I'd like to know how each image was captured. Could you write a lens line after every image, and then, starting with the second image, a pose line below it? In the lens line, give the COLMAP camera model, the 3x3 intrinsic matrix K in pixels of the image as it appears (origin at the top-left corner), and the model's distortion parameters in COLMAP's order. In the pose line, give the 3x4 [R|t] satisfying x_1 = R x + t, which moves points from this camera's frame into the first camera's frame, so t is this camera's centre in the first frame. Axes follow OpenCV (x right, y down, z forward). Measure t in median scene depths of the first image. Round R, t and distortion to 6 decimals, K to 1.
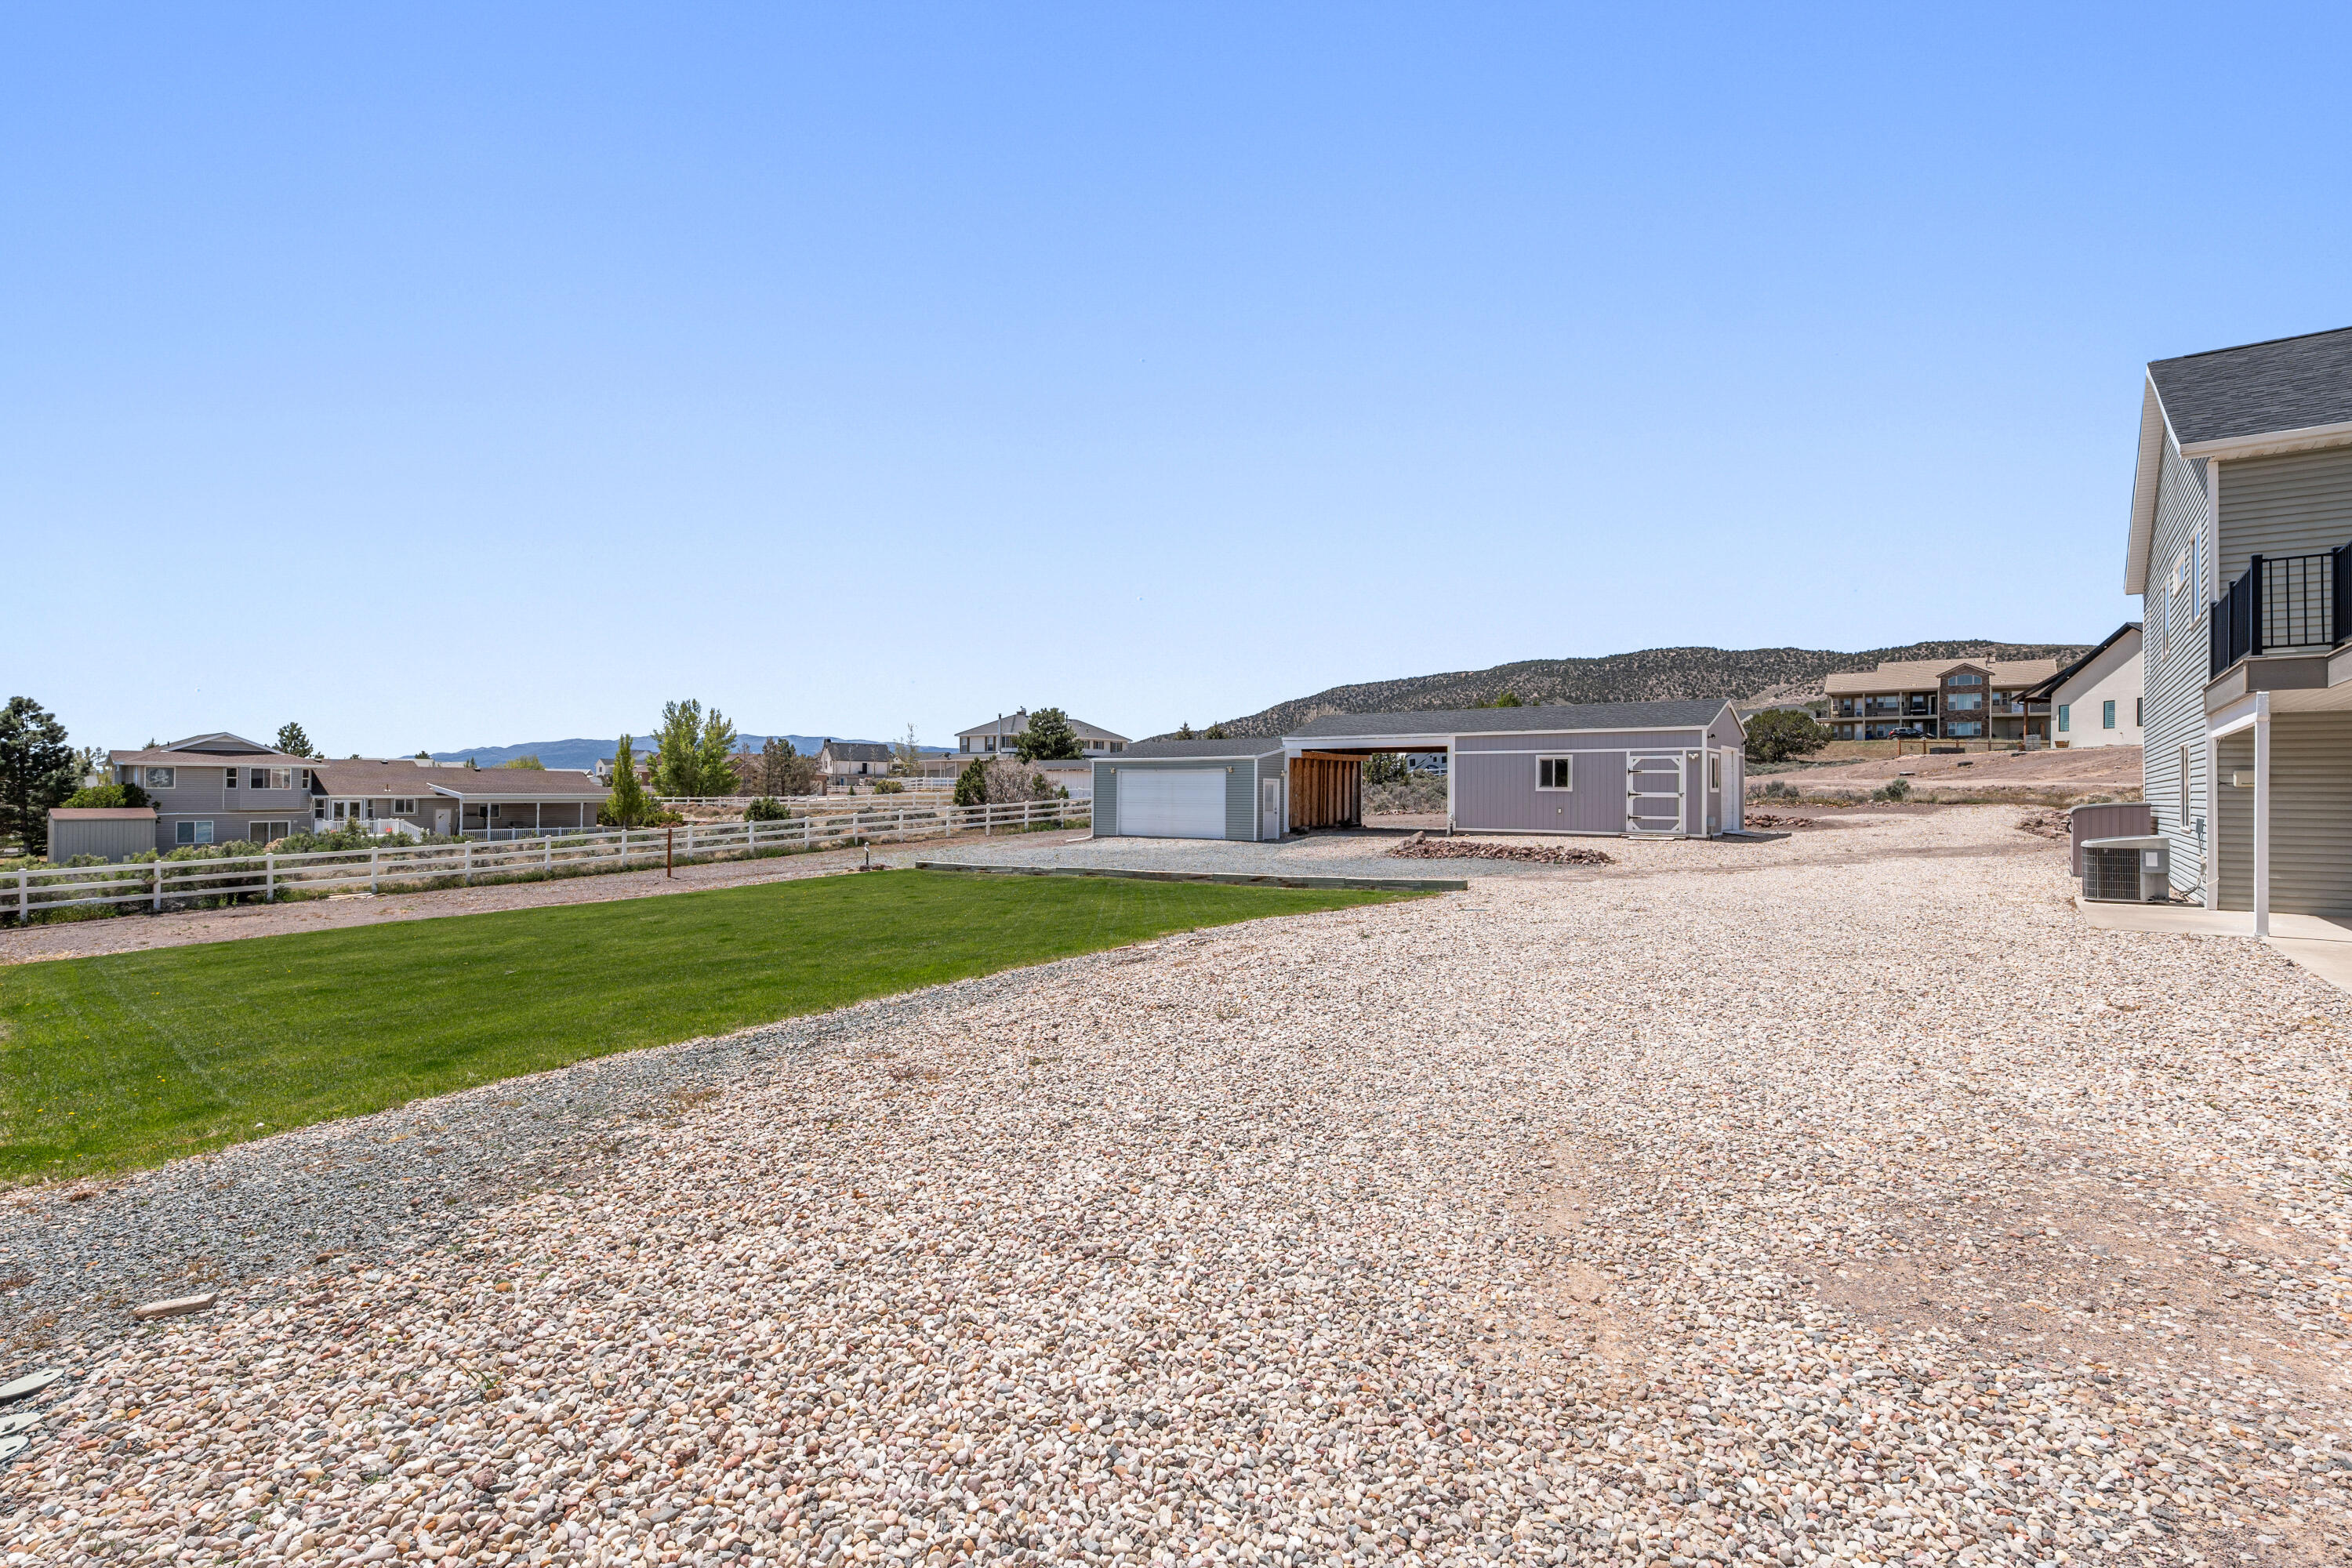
lens RADIAL K [[1069.2, 0, 1177.8], [0, 1069.2, 786.6], [0, 0, 1]] dist [-0.005509, 0.000042]
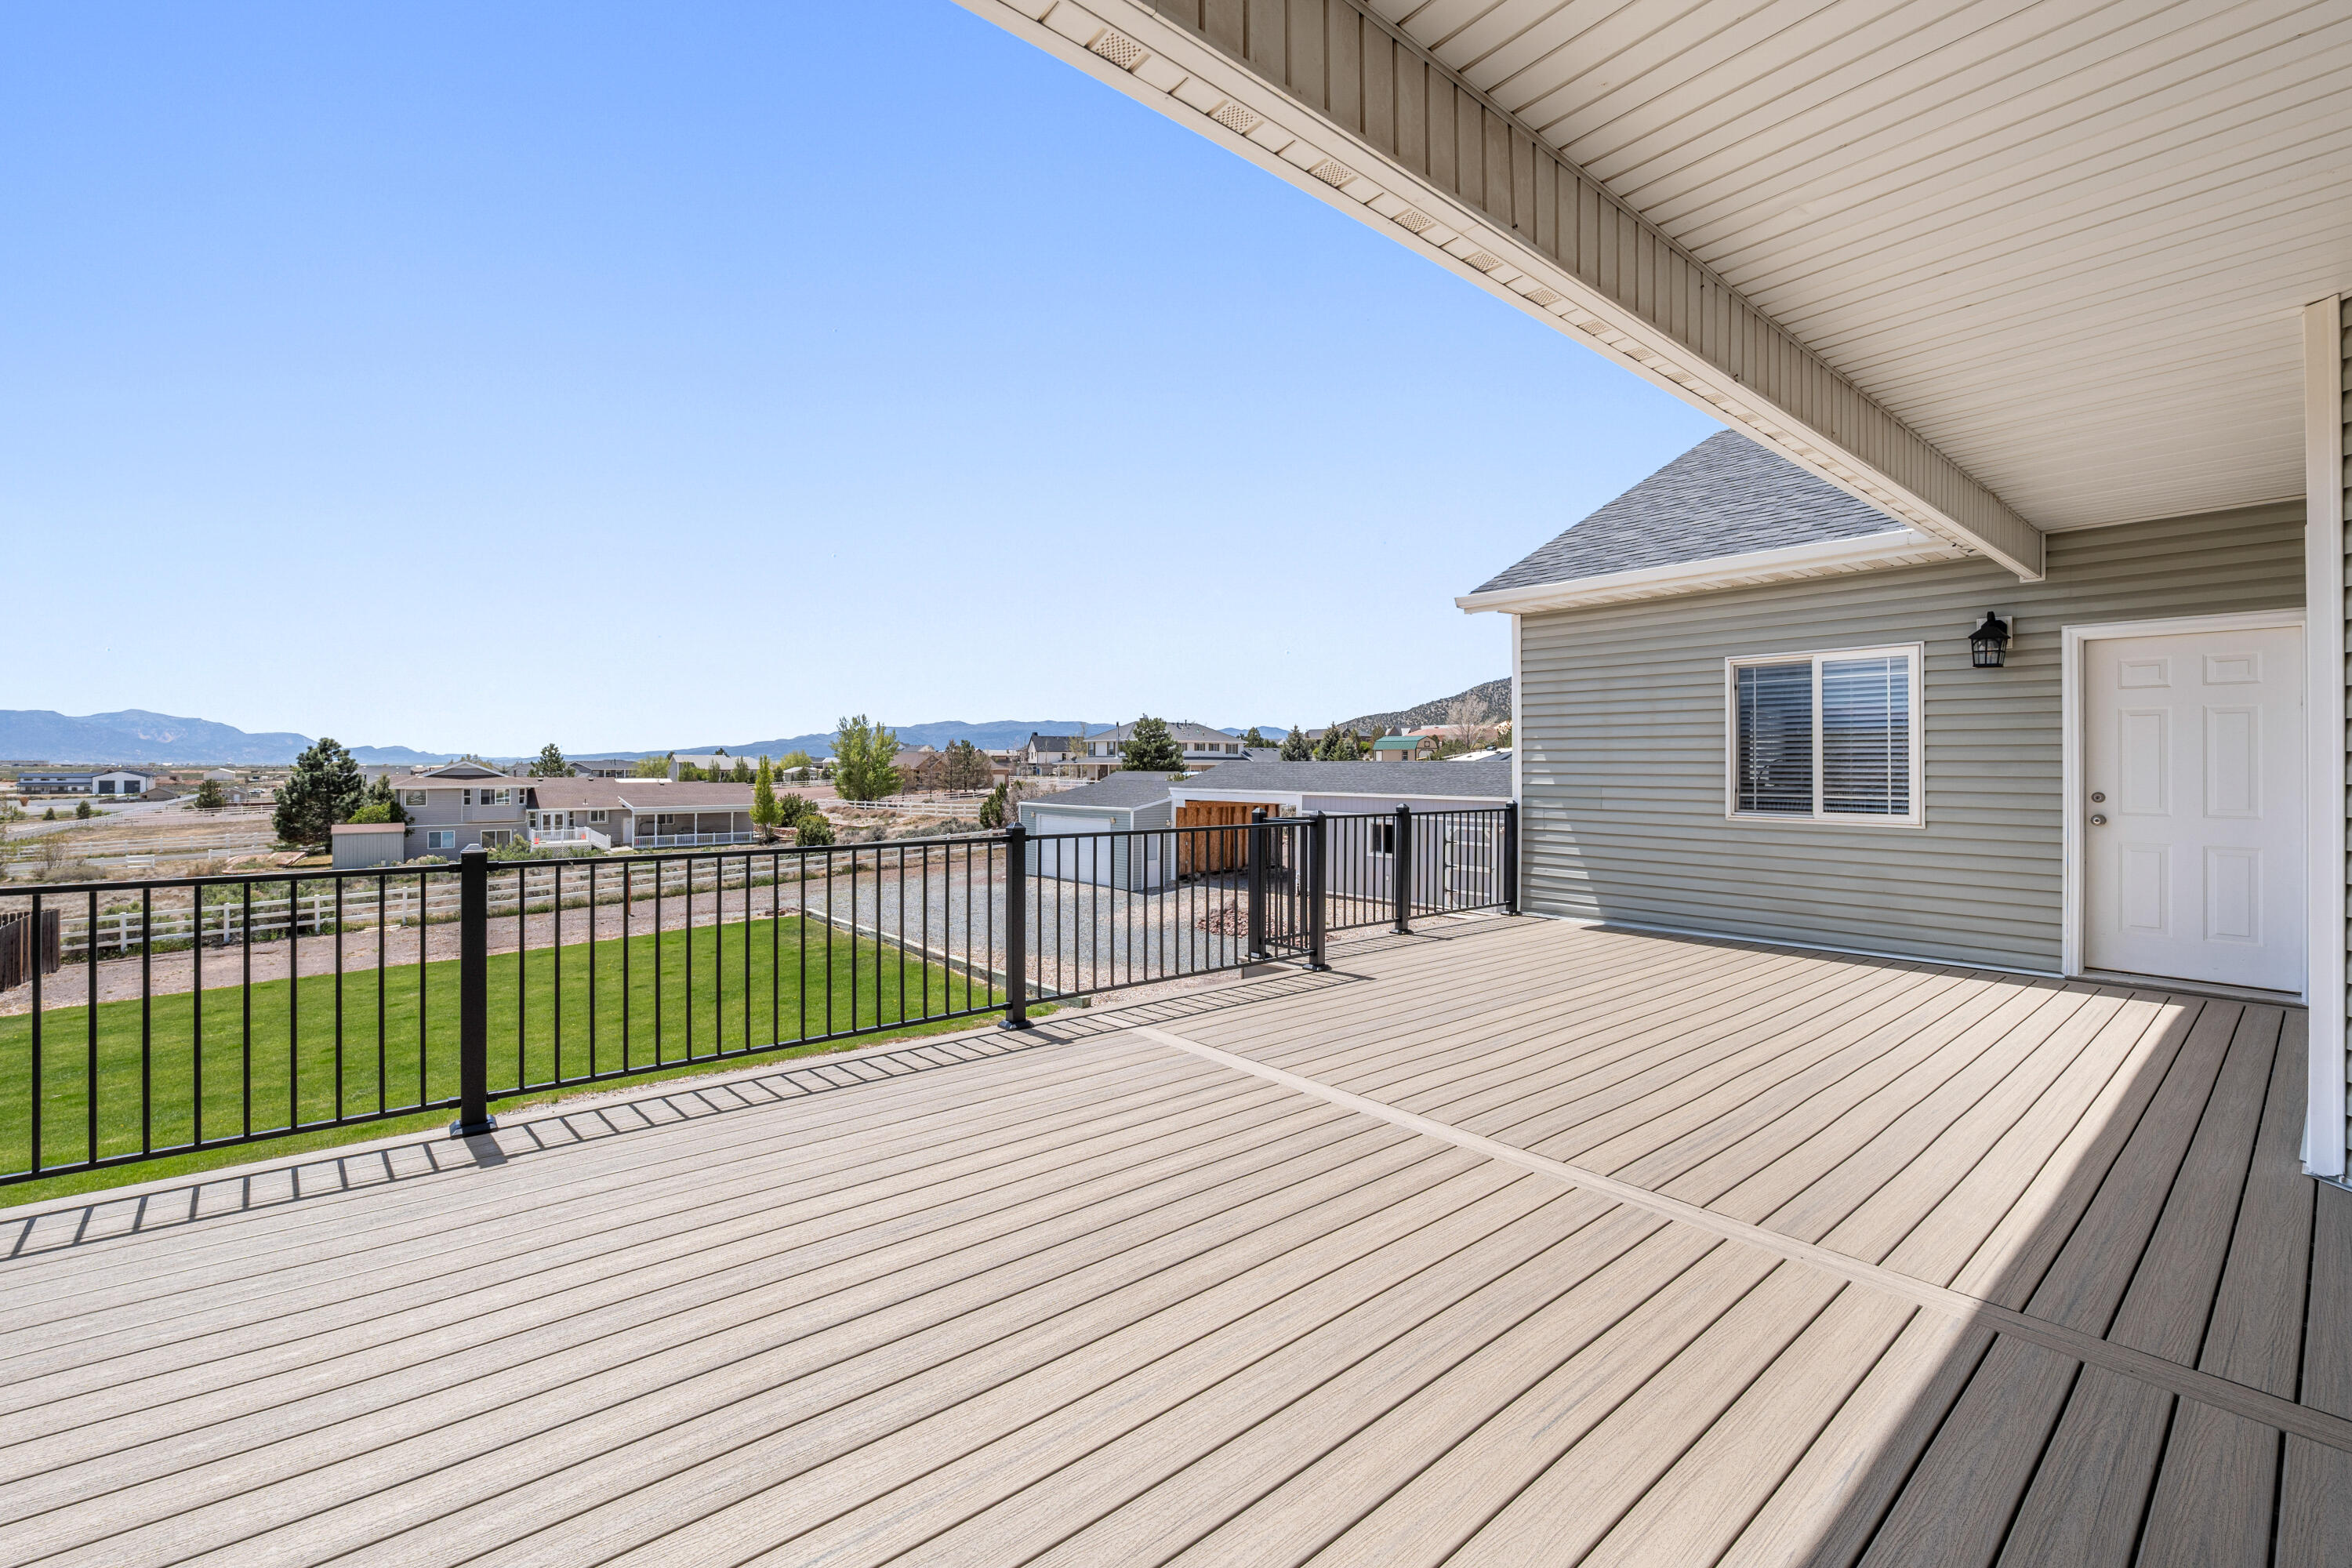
lens RADIAL K [[970.4, 0, 1177.7], [0, 970.4, 771.3], [0, 0, 1]] dist [-0.001228, -0.000210]
pose [[0.971671, -0.002357, -0.236325, 0.235467], [0.005657, 0.999896, 0.013285, -0.053419], [0.236269, -0.014246, 0.971583, 0.069880]]
